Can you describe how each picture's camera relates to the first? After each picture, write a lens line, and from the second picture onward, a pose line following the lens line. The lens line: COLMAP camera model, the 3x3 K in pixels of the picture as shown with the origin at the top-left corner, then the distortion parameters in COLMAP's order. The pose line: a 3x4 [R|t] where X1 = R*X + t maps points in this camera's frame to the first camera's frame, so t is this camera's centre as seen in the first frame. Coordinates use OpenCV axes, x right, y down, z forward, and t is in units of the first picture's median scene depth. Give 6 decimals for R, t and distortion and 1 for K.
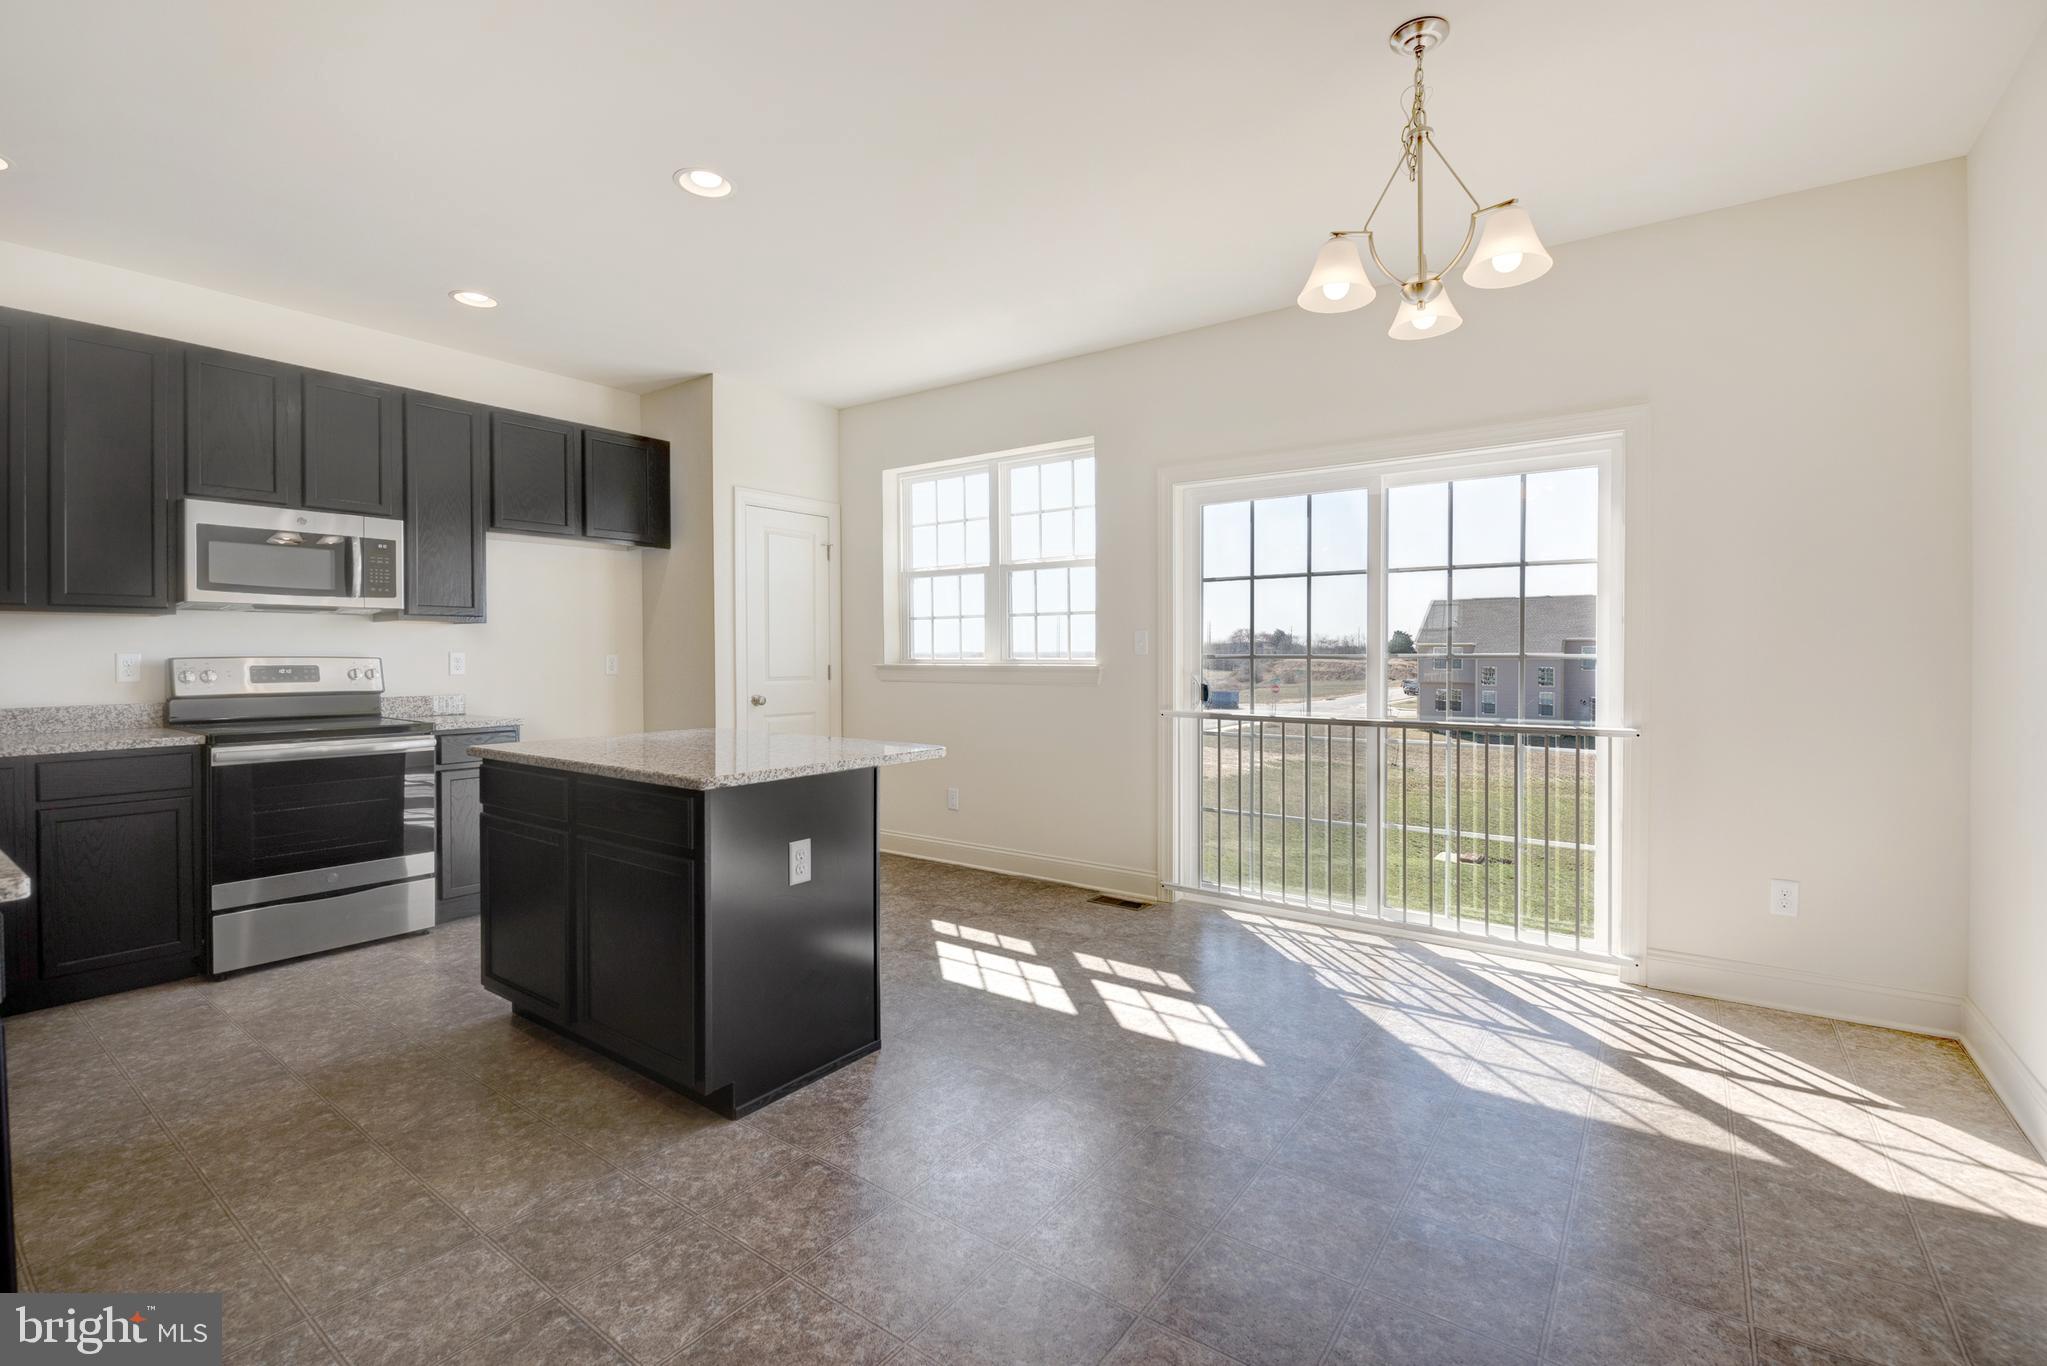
lens RADIAL K [[812.9, 0, 1135.5], [0, 812.9, 643.6], [0, 0, 1]] dist [-0.012614, -0.000099]
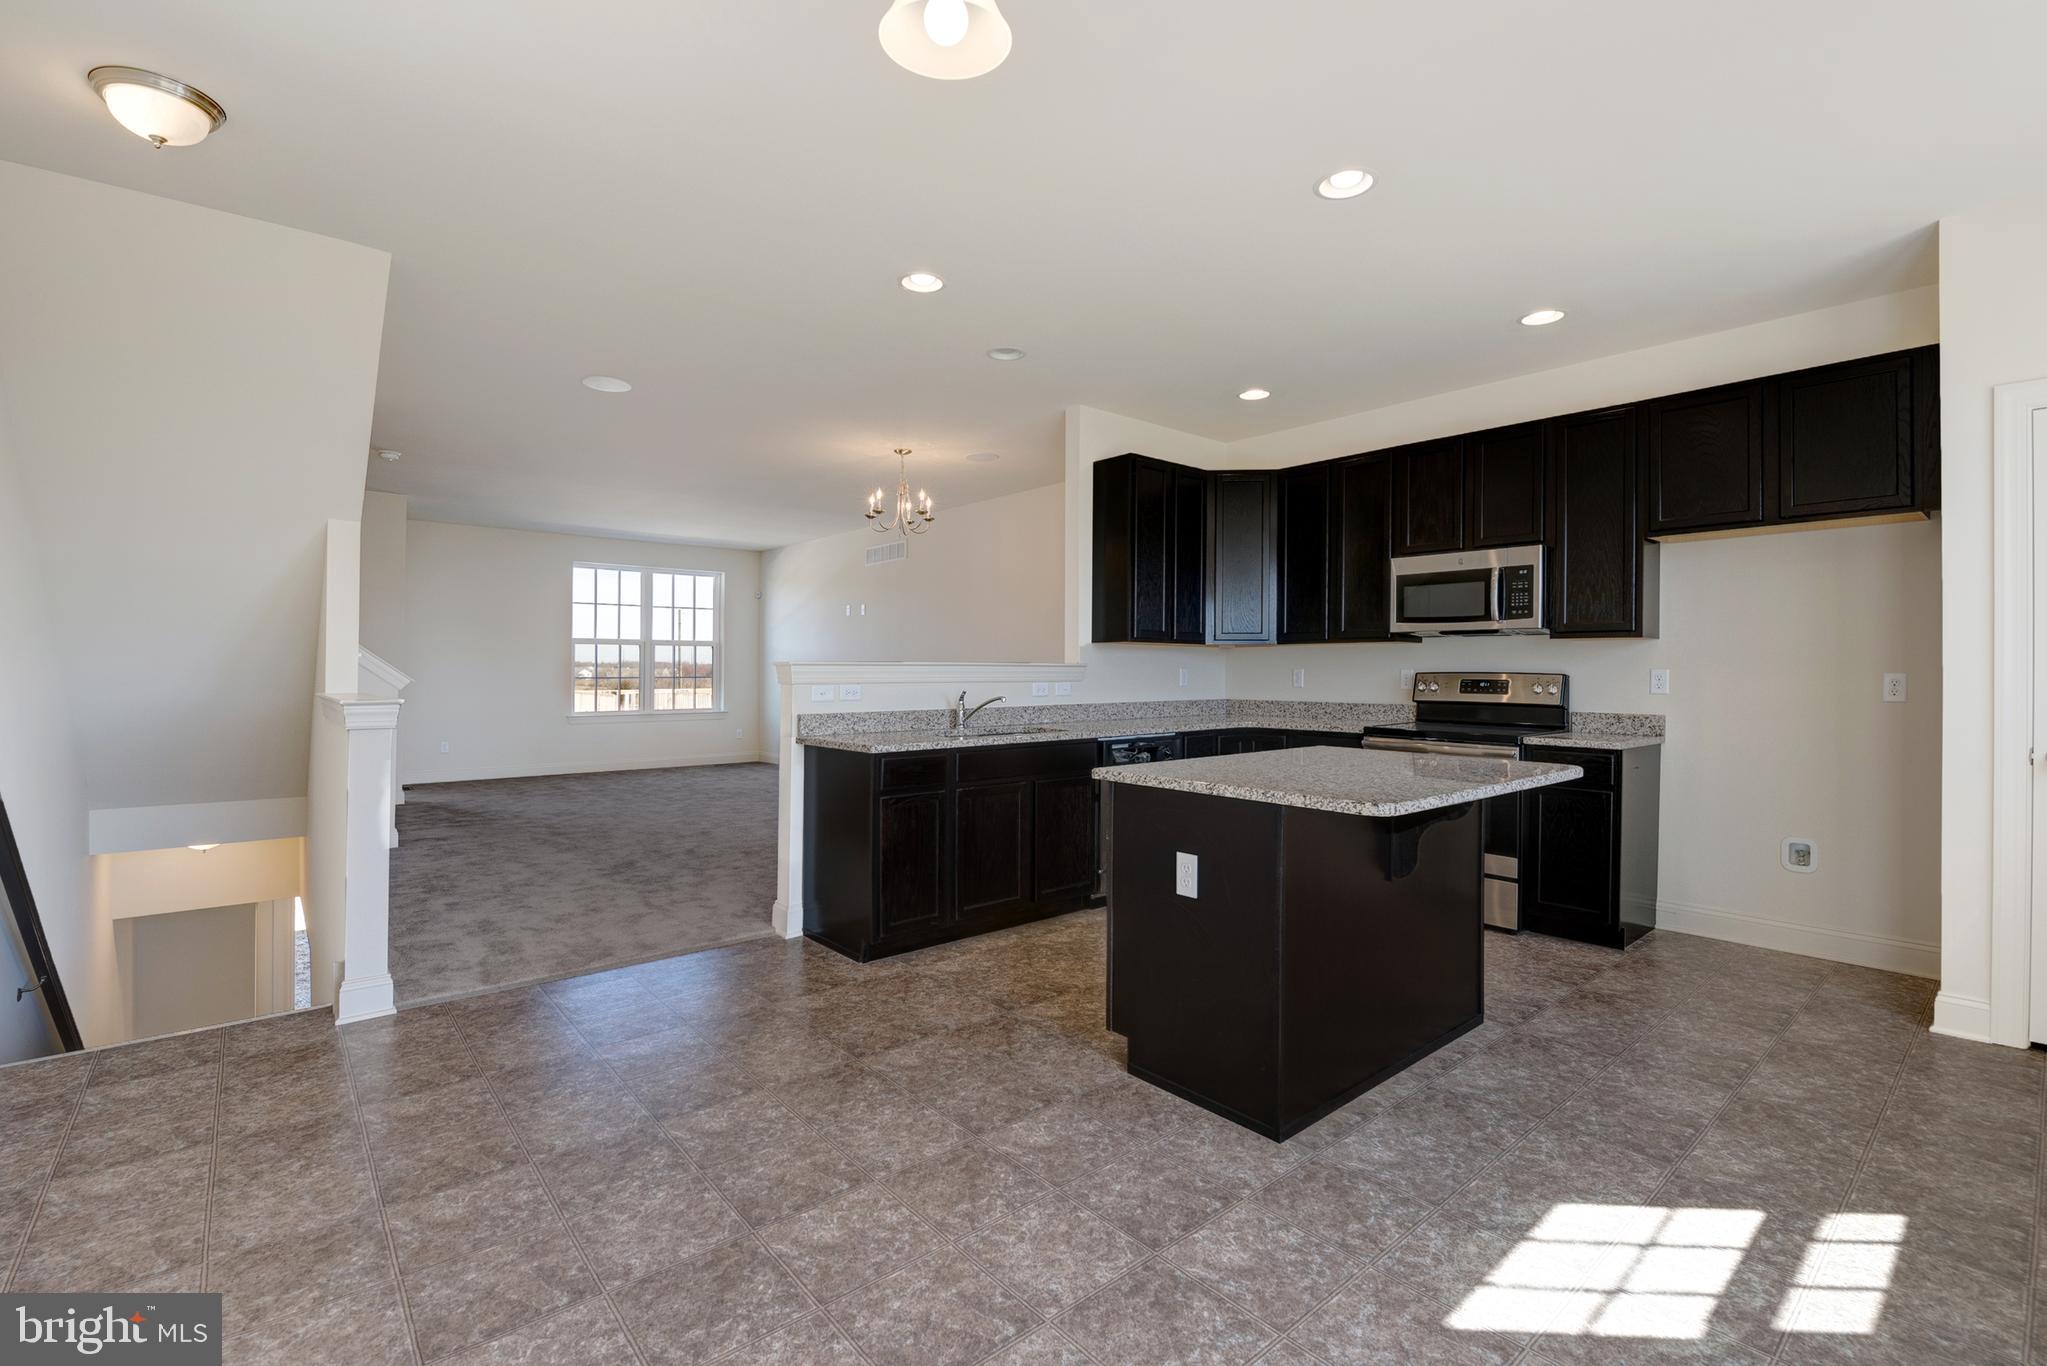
lens RADIAL K [[946.5, 0, 1019.4], [0, 946.5, 657.2], [0, 0, 1]] dist [-0.017140, -0.001454]
pose [[-0.287701, -0.010788, -0.957659, 0.493805], [0.006348, 0.999893, -0.013171, 0.007150], [0.957699, -0.009868, -0.287602, 0.723685]]
